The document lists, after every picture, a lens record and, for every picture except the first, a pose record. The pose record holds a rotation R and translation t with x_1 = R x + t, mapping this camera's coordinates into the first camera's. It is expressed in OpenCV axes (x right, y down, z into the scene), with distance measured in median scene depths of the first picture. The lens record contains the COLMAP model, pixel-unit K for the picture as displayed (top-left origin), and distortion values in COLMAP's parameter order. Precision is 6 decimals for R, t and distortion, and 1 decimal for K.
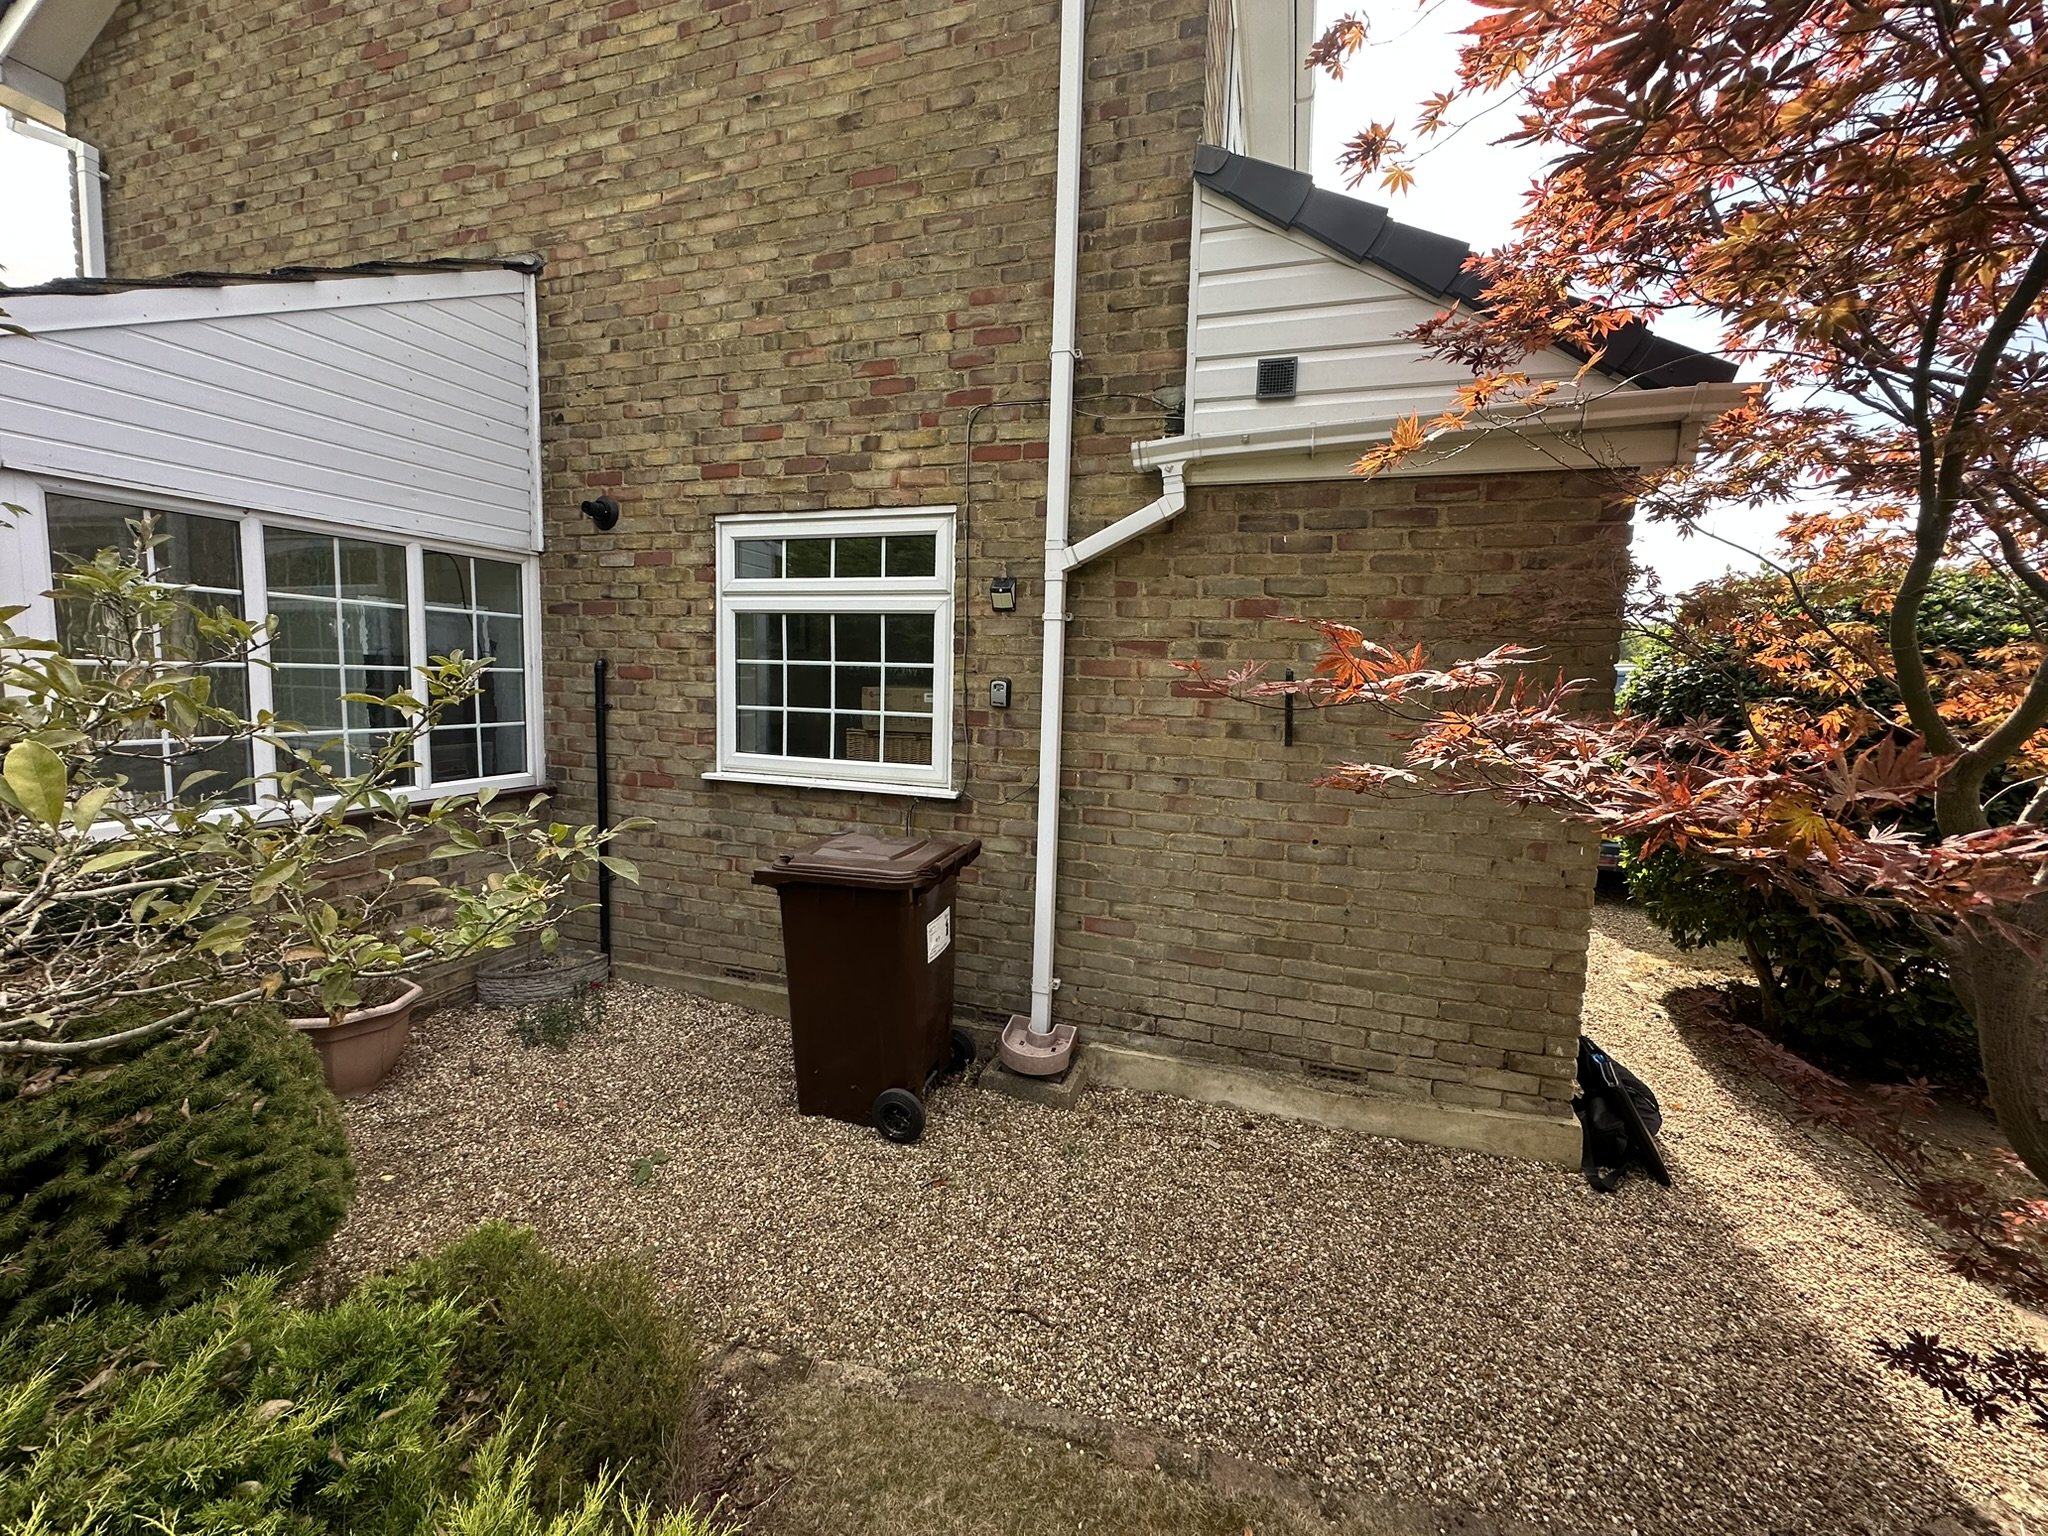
lens RADIAL K [[819.3, 0, 1020.7], [0, 819.3, 763.3], [0, 0, 1]] dist [-0.004909, 0.001082]
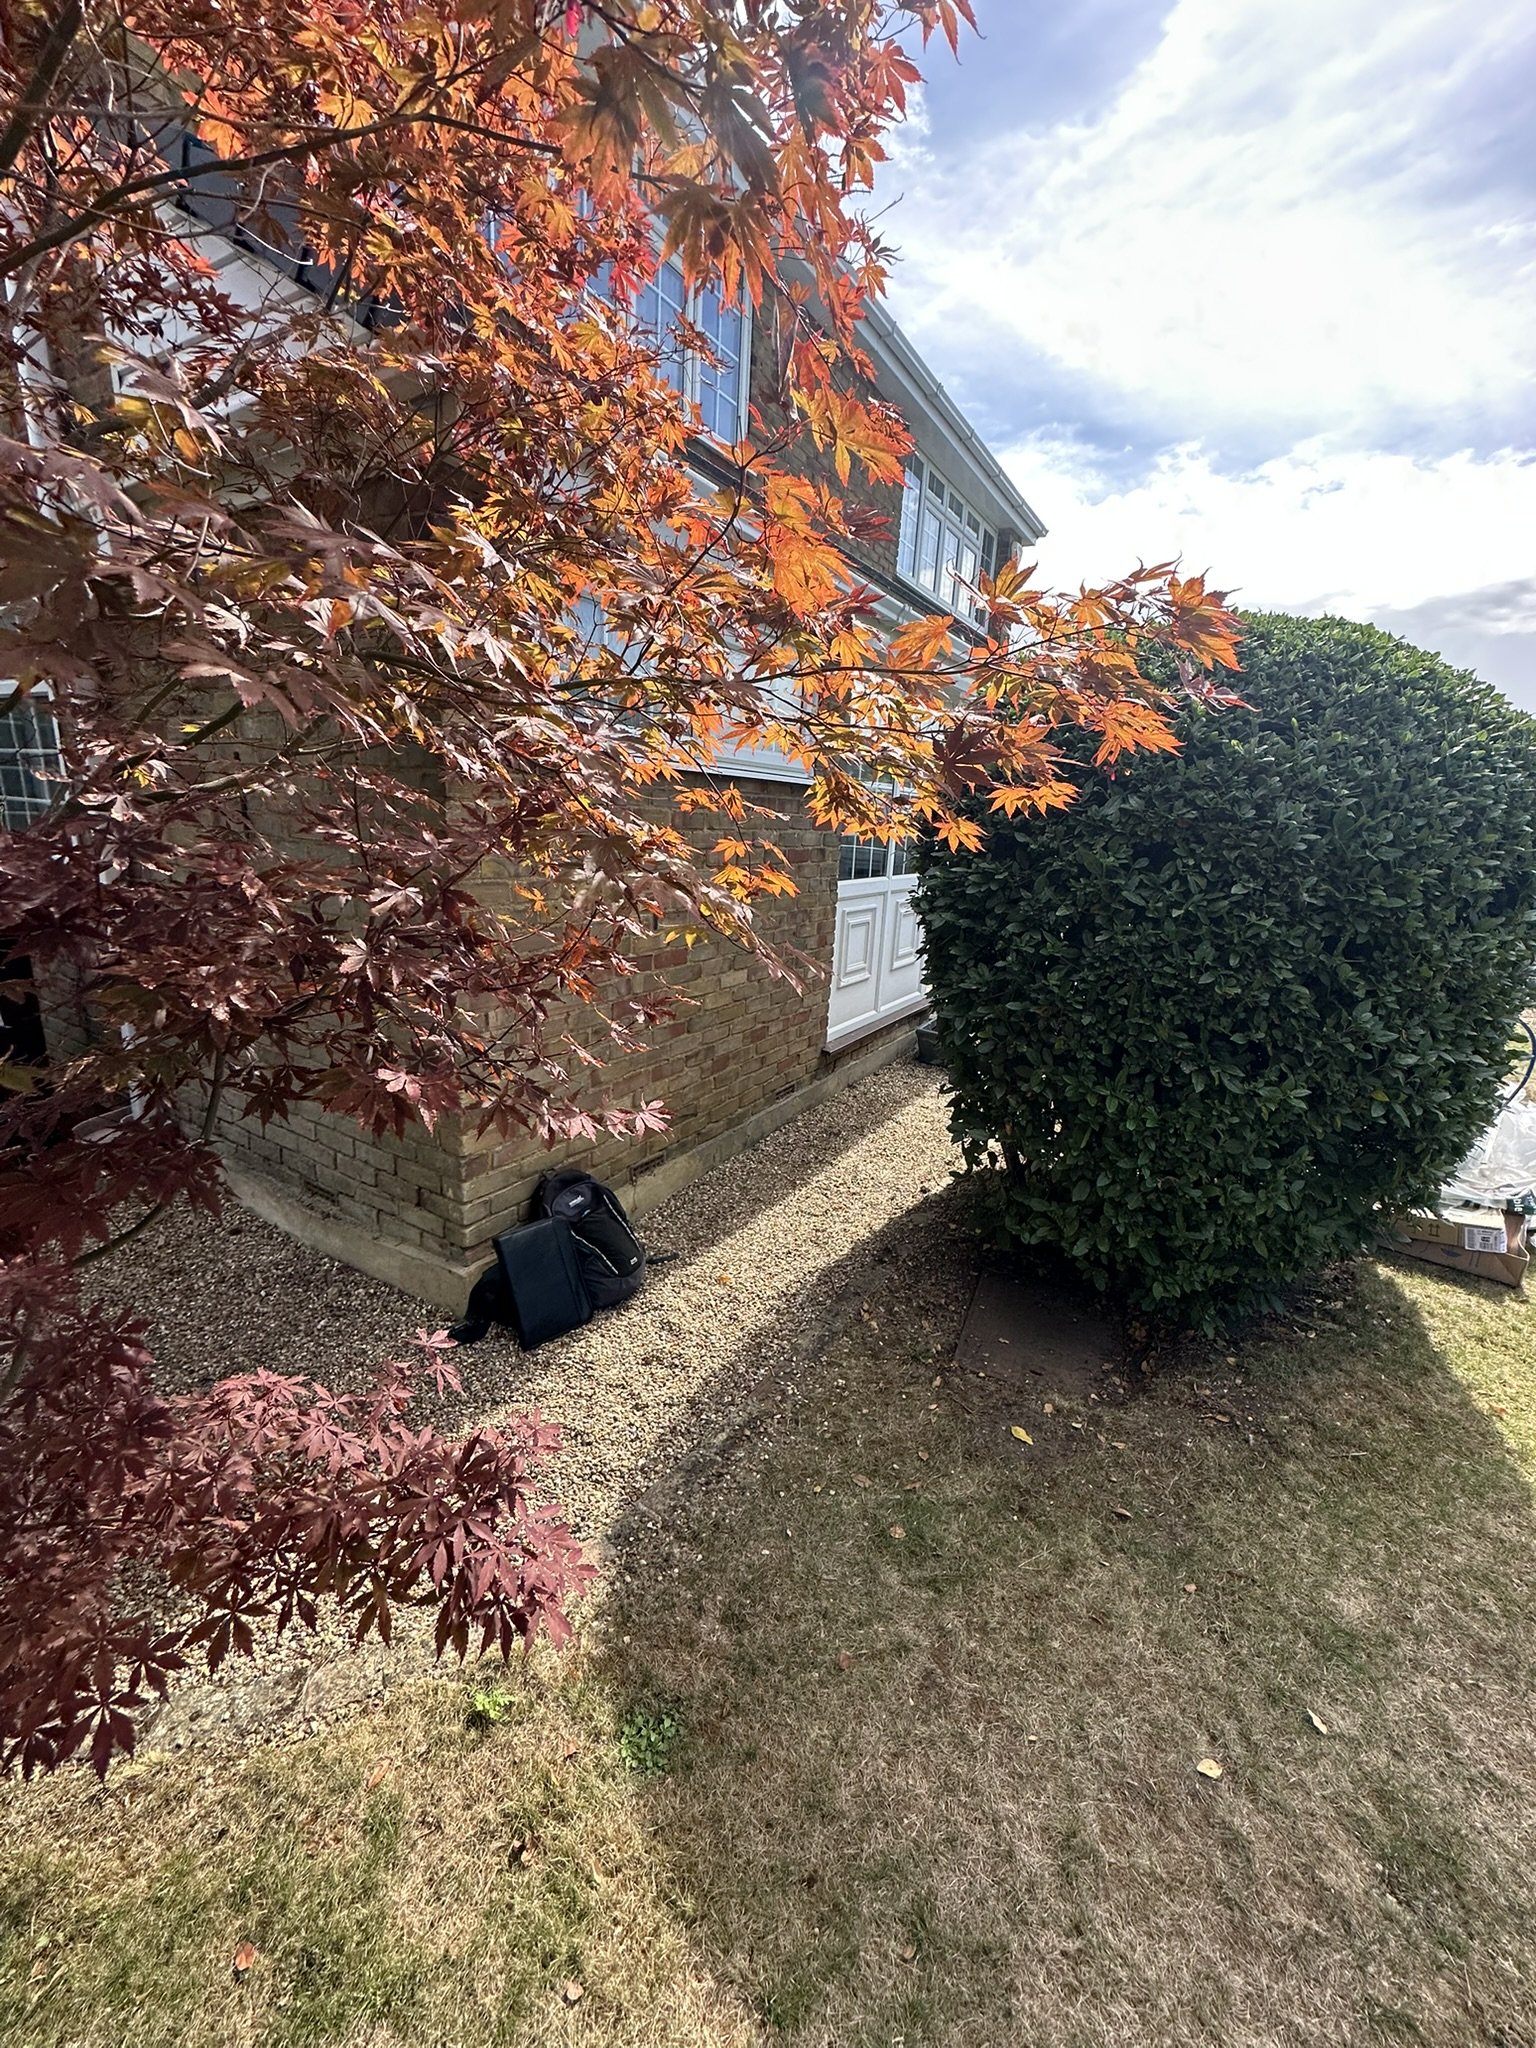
lens RADIAL K [[819.3, 0, 774.9], [0, 819.3, 1028.2], [0, 0, 1]] dist [-0.004909, 0.001082]
pose [[0.976243, 0.079700, -0.201489, 0.966406], [-0.046611, 0.985370, 0.163930, 0.013473], [0.211607, -0.150644, 0.965675, 0.207095]]
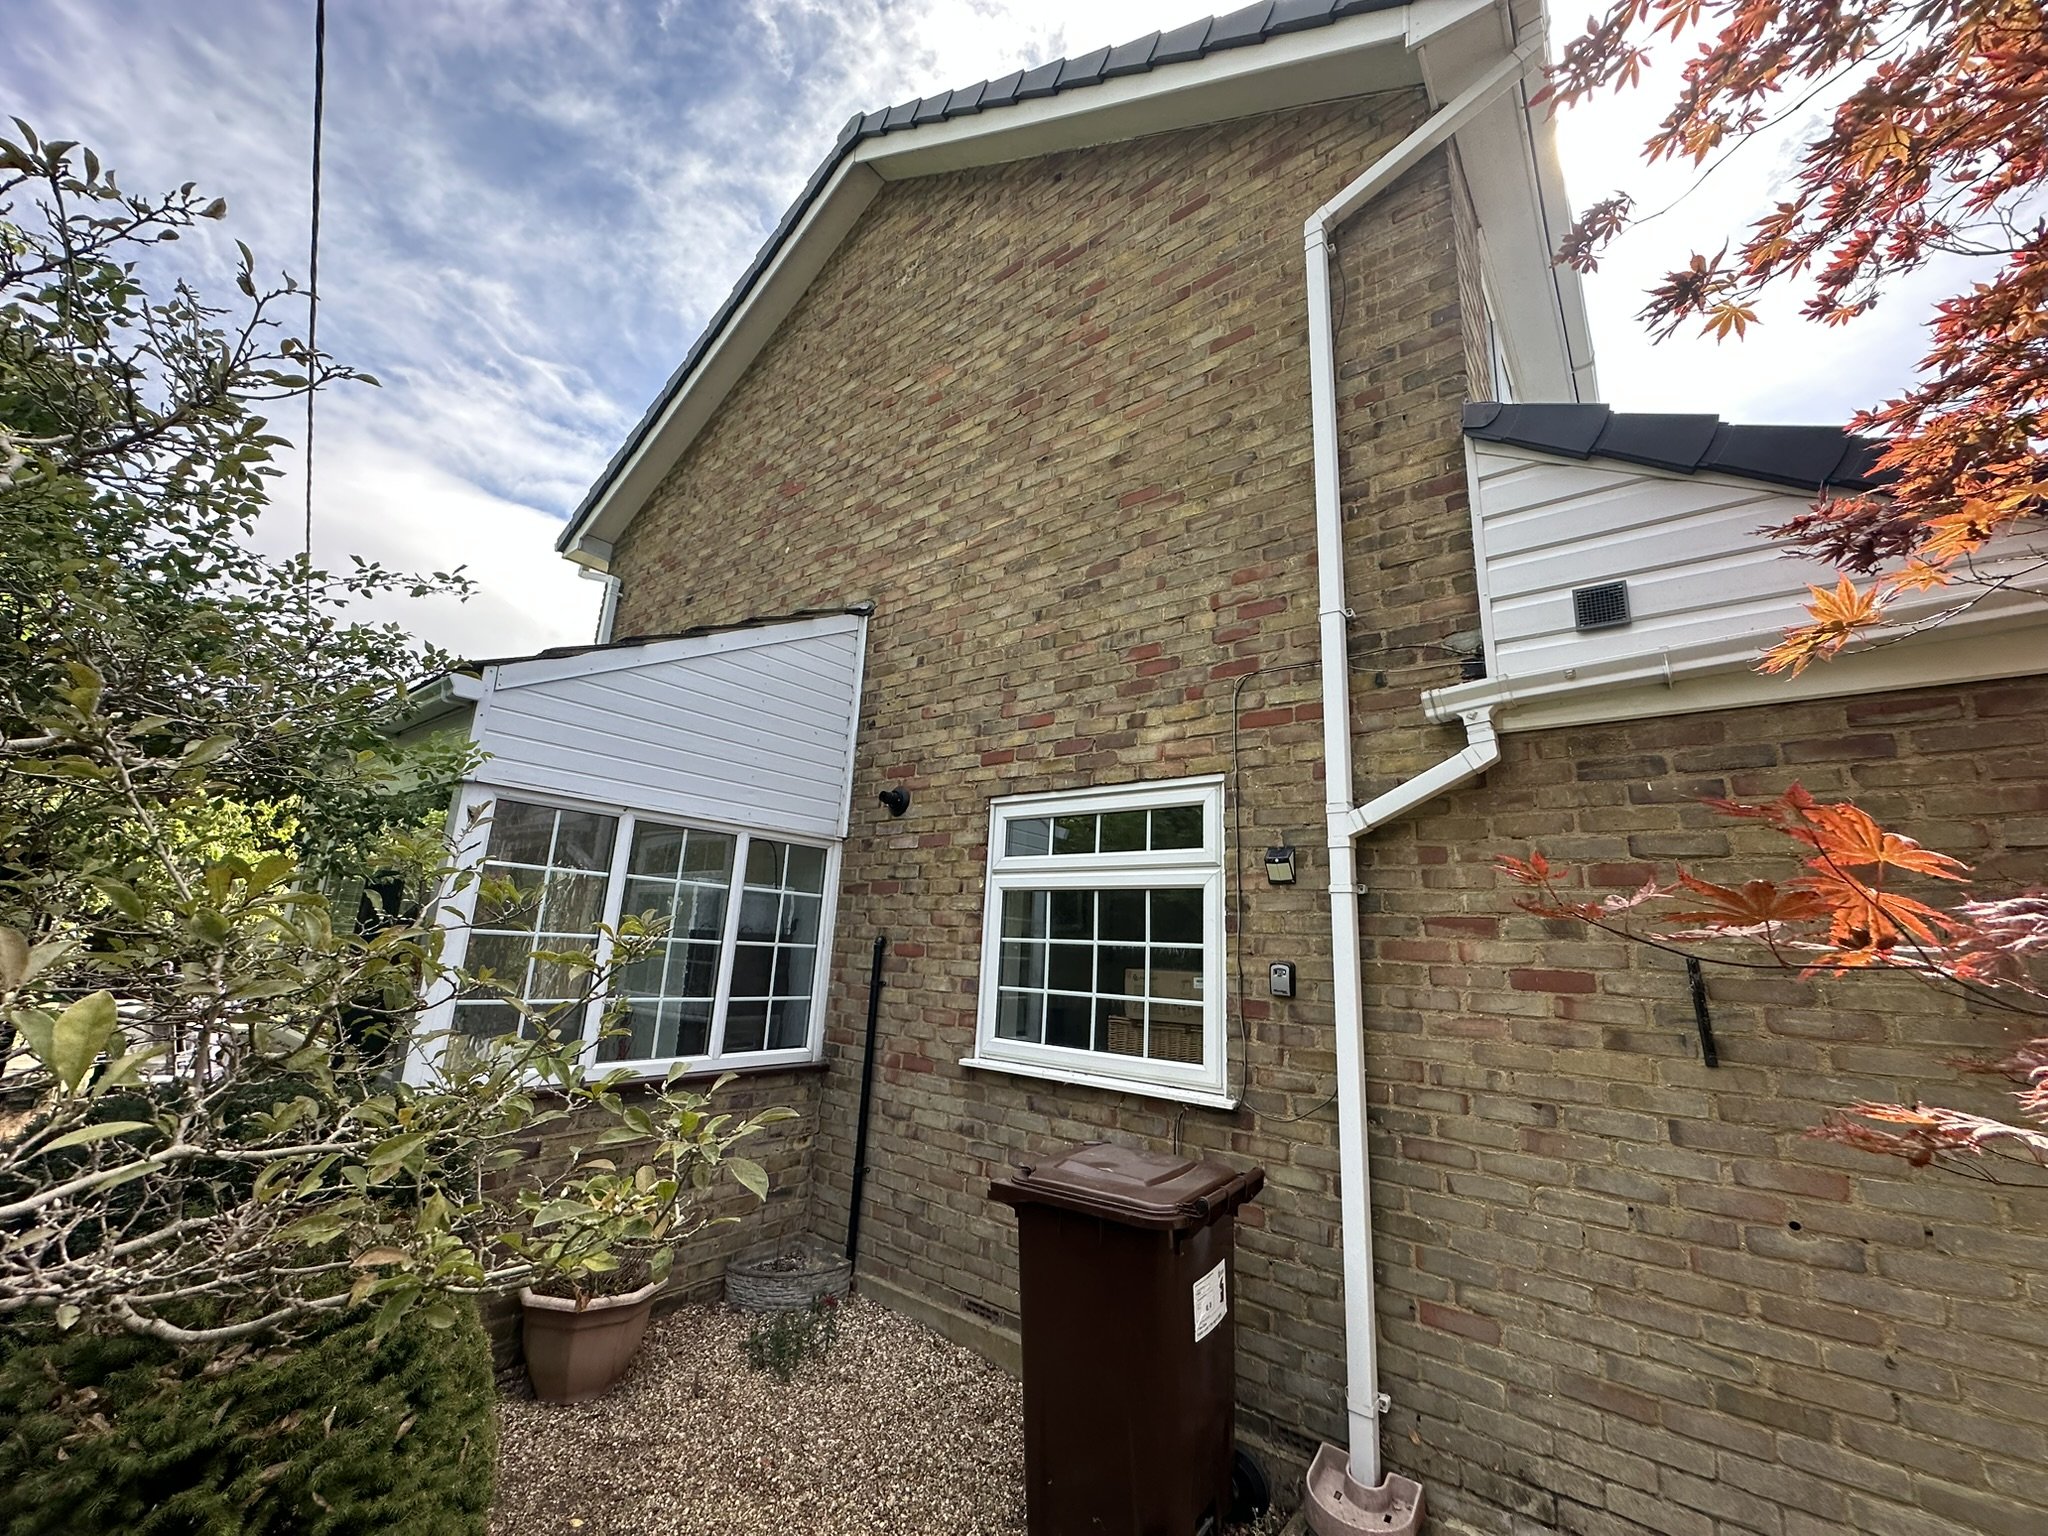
lens RADIAL K [[819.3, 0, 1021.5], [0, 819.3, 764.2], [0, 0, 1]] dist [-0.004909, 0.001082]
pose [[0.941049, -0.060307, -0.332851, 0.016348], [-0.055655, 0.942967, -0.328200, -0.002826], [0.333660, 0.327377, 0.884022, 0.087590]]
